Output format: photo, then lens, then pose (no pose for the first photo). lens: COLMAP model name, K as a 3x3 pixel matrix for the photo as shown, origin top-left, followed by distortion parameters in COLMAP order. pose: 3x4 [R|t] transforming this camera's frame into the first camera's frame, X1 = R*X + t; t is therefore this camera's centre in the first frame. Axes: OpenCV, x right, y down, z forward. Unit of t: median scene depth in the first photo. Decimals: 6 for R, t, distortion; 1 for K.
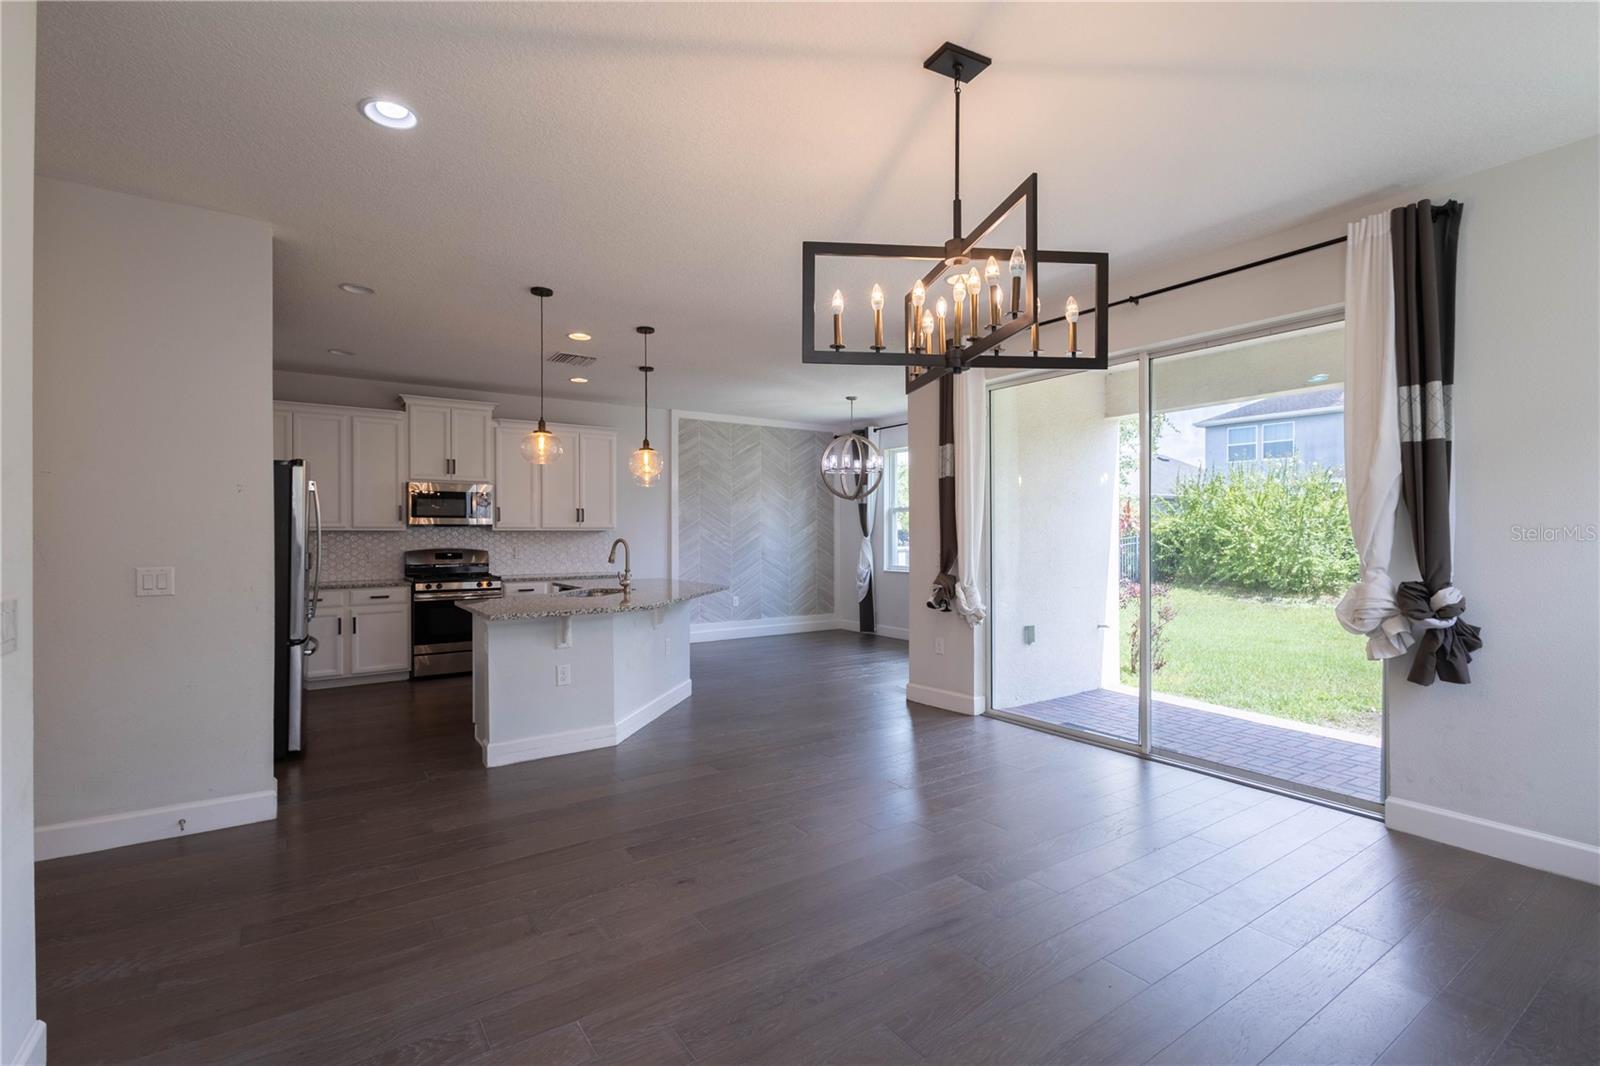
lens RADIAL K [[734.0, 0, 796.1], [0, 734.0, 534.9], [0, 0, 1]] dist [0.007867, -0.003338]
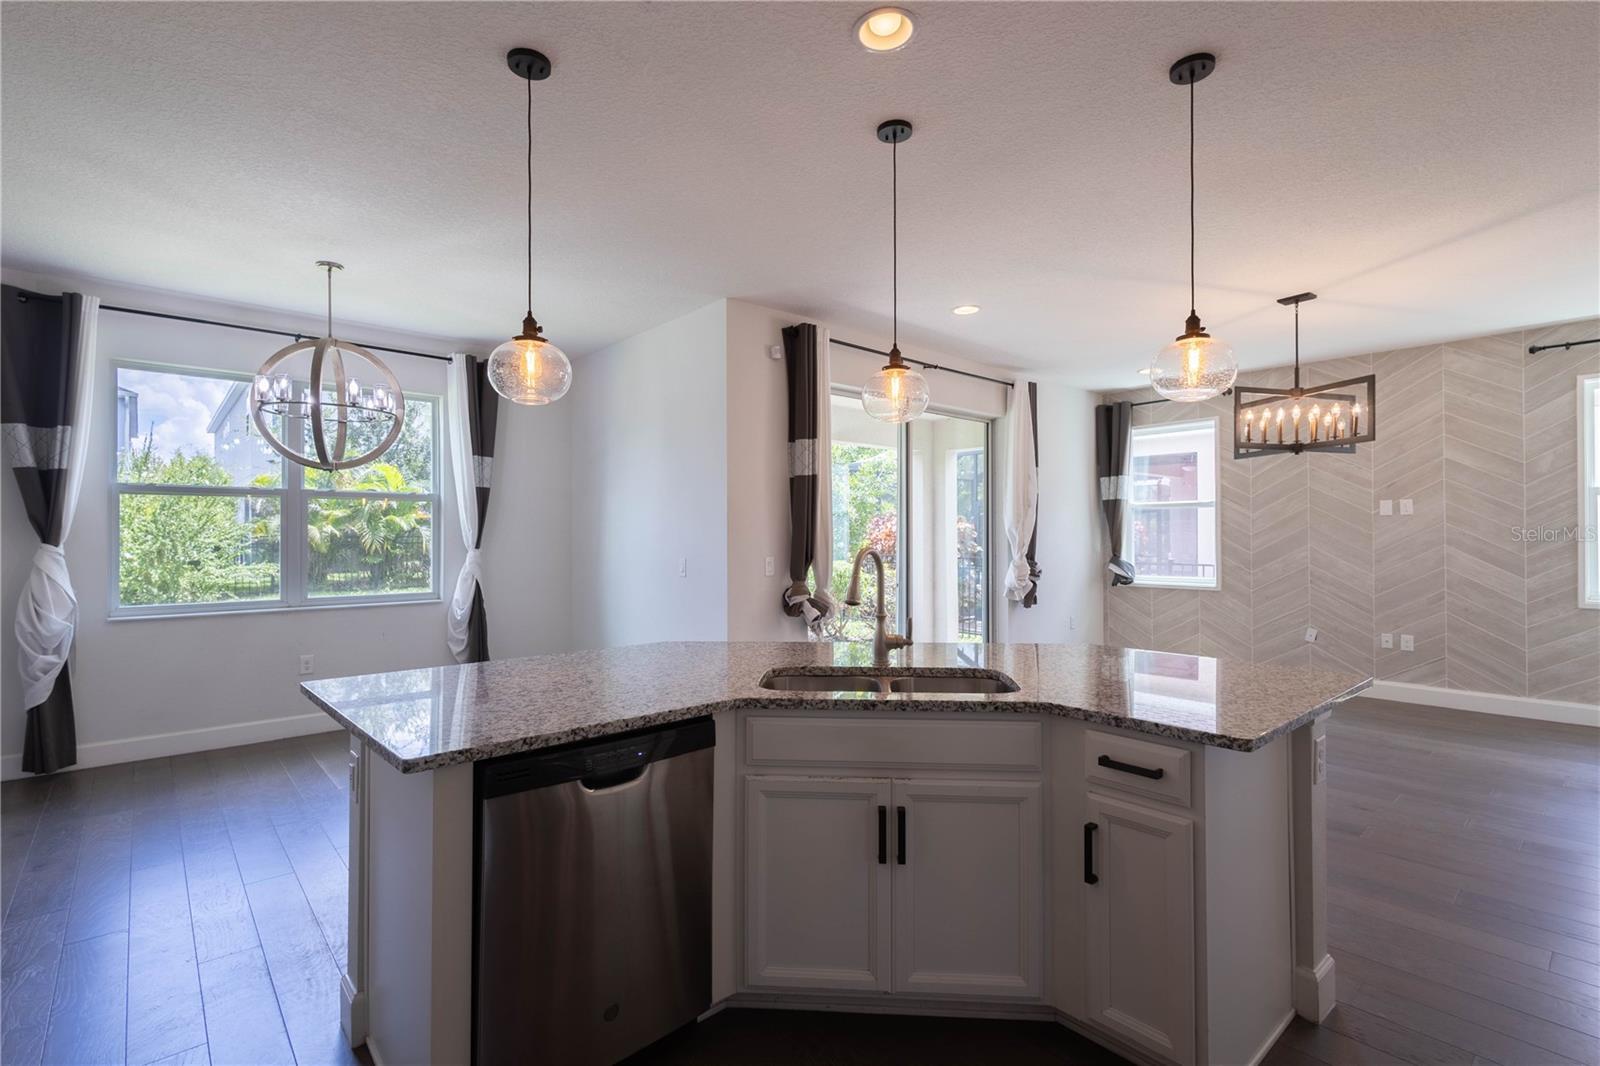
lens RADIAL K [[734.0, 0, 803.3], [0, 734.0, 533.2], [0, 0, 1]] dist [0.007867, -0.003338]
pose [[-0.126531, 0.009118, 0.991921, -0.500116], [0.004675, 0.999952, -0.008595, 0.000721], [-0.991952, 0.003549, -0.126567, 0.813720]]
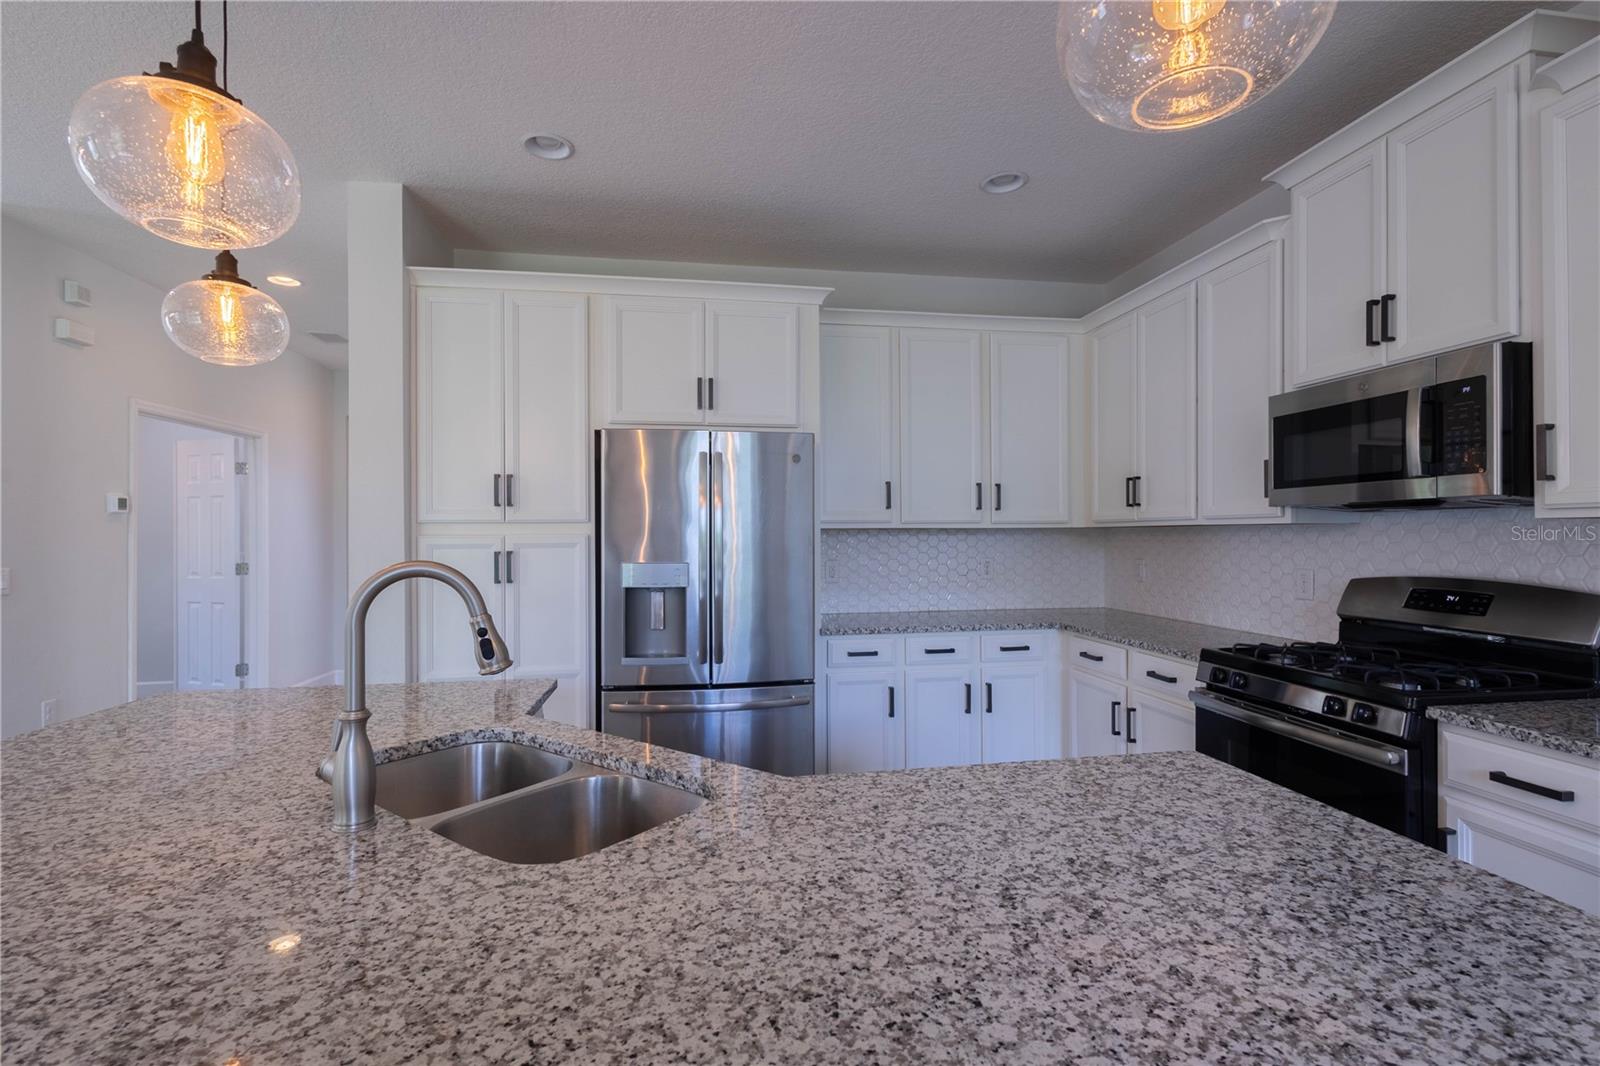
lens RADIAL K [[734.0, 0, 799.8], [0, 734.0, 528.4], [0, 0, 1]] dist [0.007867, -0.003338]
pose [[-0.430276, -0.003056, -0.902692, -0.071168], [0.003293, 0.999982, -0.004955, -0.001913], [0.902691, -0.005104, -0.430259, 0.883468]]
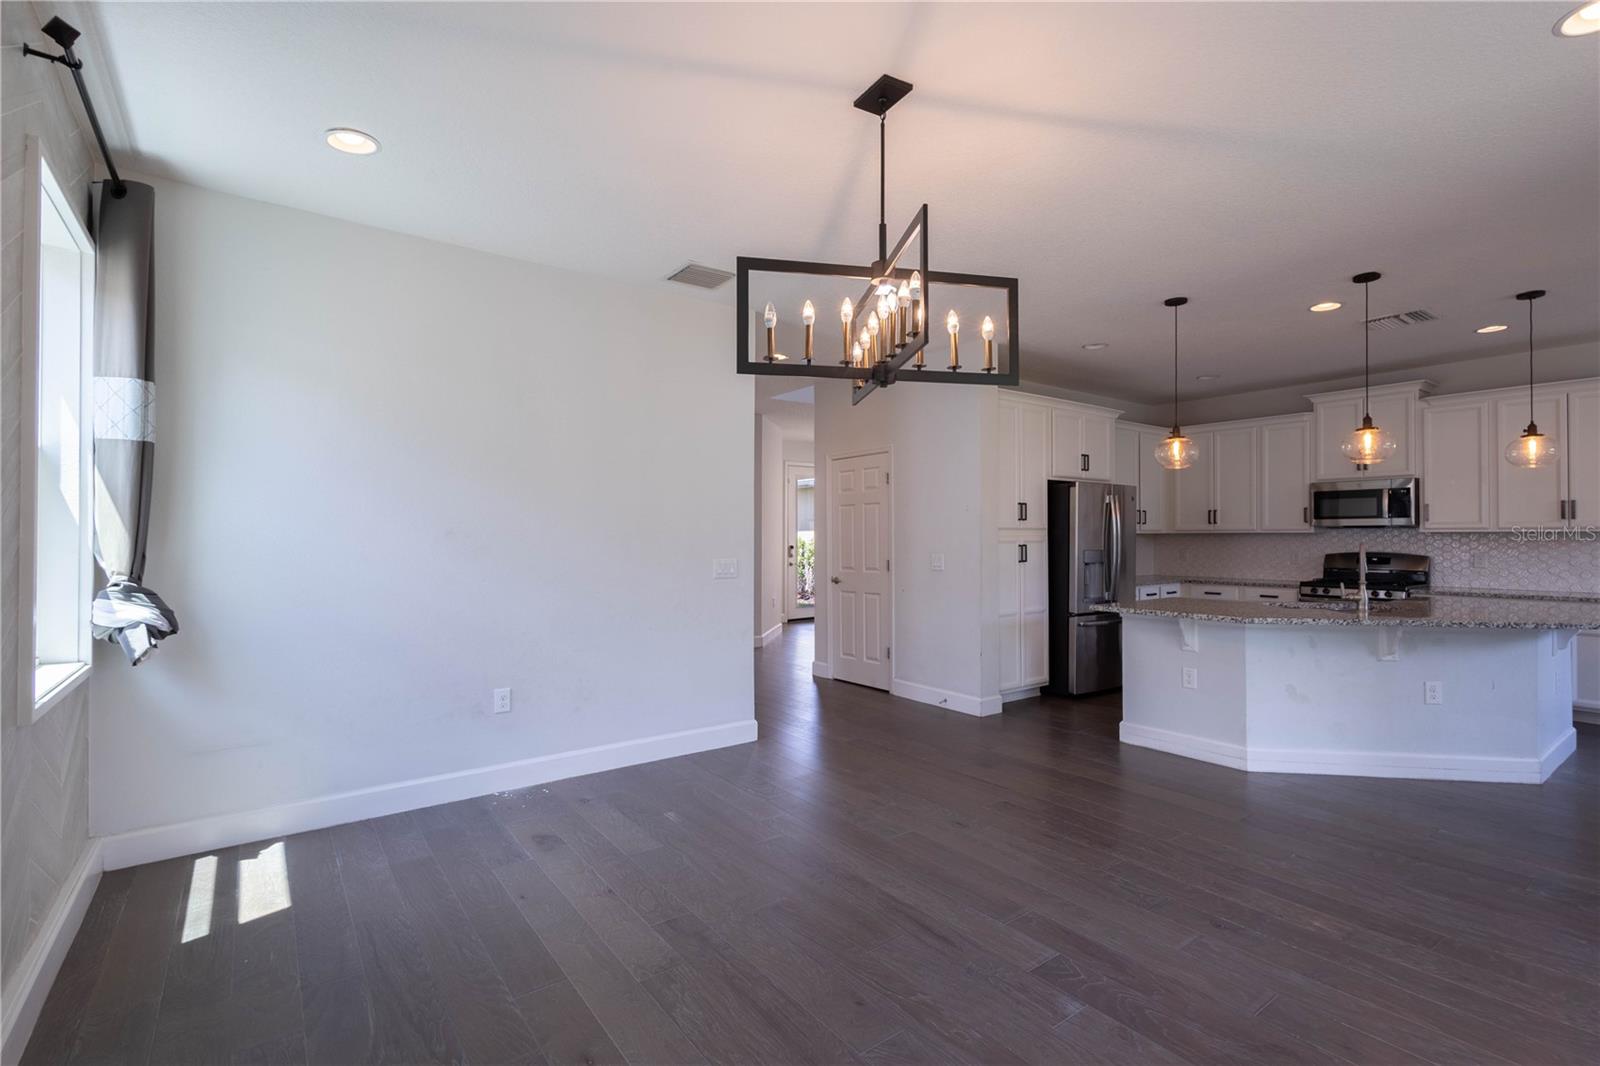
lens RADIAL K [[734.0, 0, 805.3], [0, 734.0, 532.1], [0, 0, 1]] dist [0.007867, -0.003338]
pose [[0.040606, -0.002652, -0.999172, 0.401138], [-0.002524, 0.999993, -0.002757, -0.001893], [0.999172, 0.002634, 0.040599, 0.266198]]
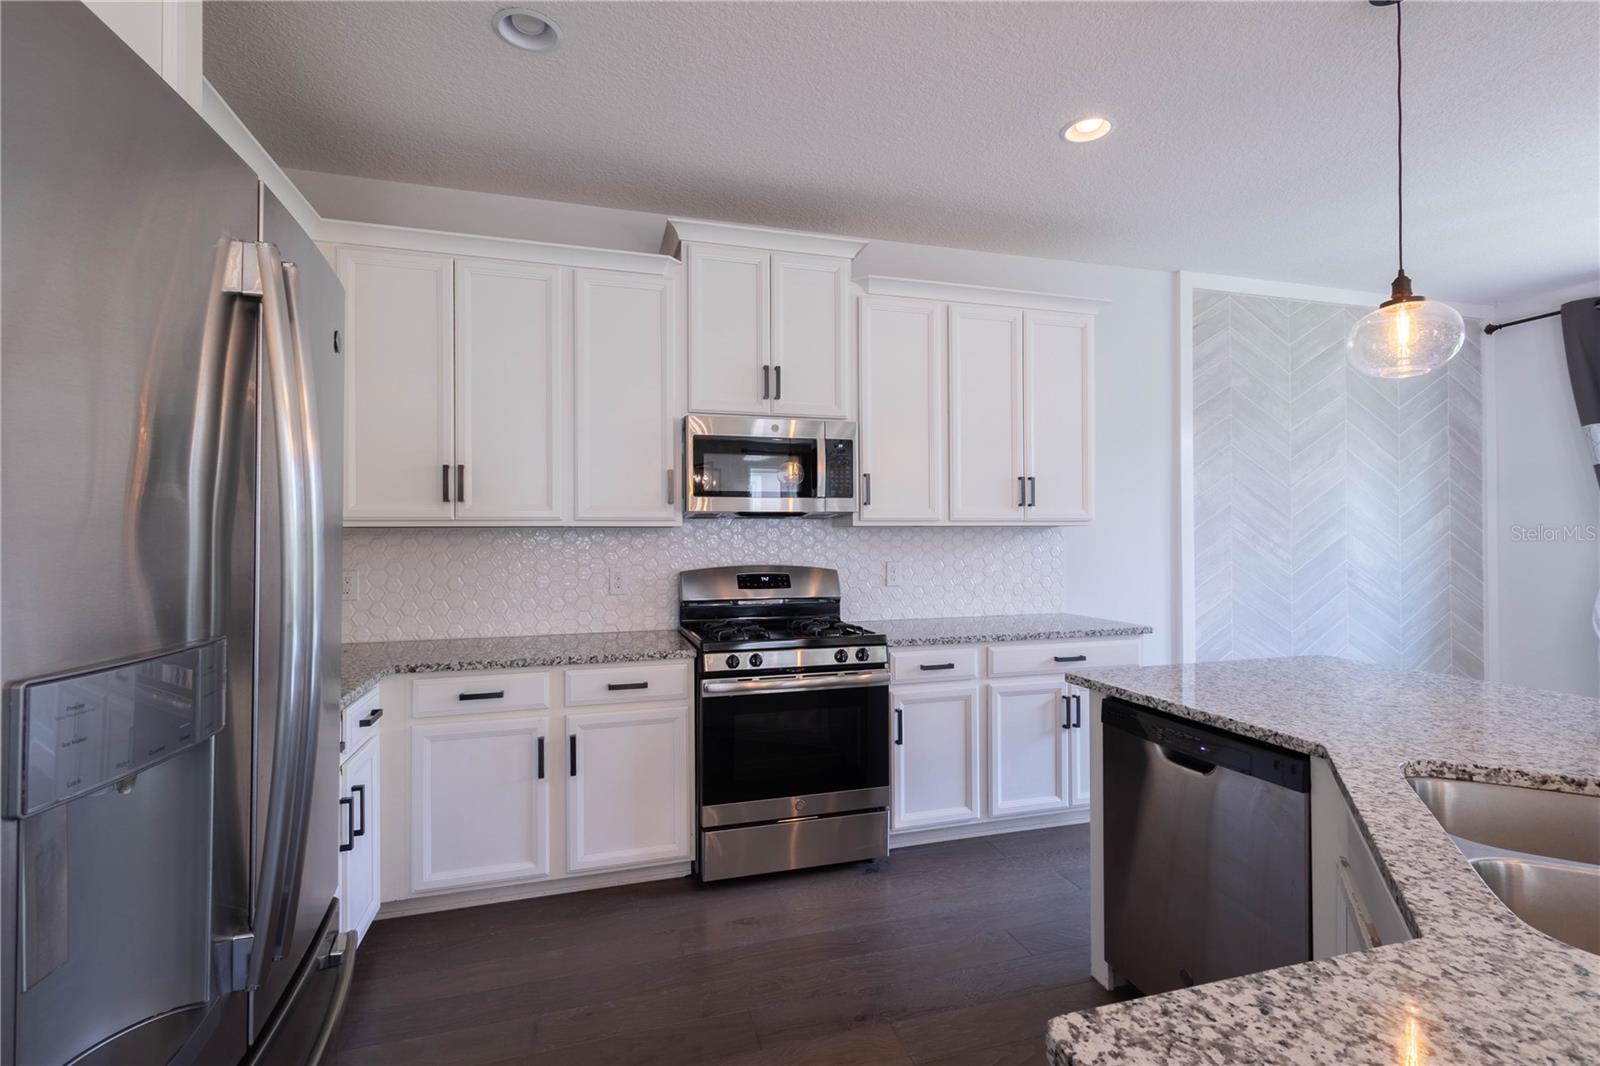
lens RADIAL K [[734.0, 0, 796.6], [0, 734.0, 536.0], [0, 0, 1]] dist [0.007867, -0.003338]
pose [[0.949151, -0.001578, -0.314818, -0.305898], [0.001718, 0.999999, 0.000167, 0.000181], [0.314817, -0.000699, 0.949152, 0.564874]]
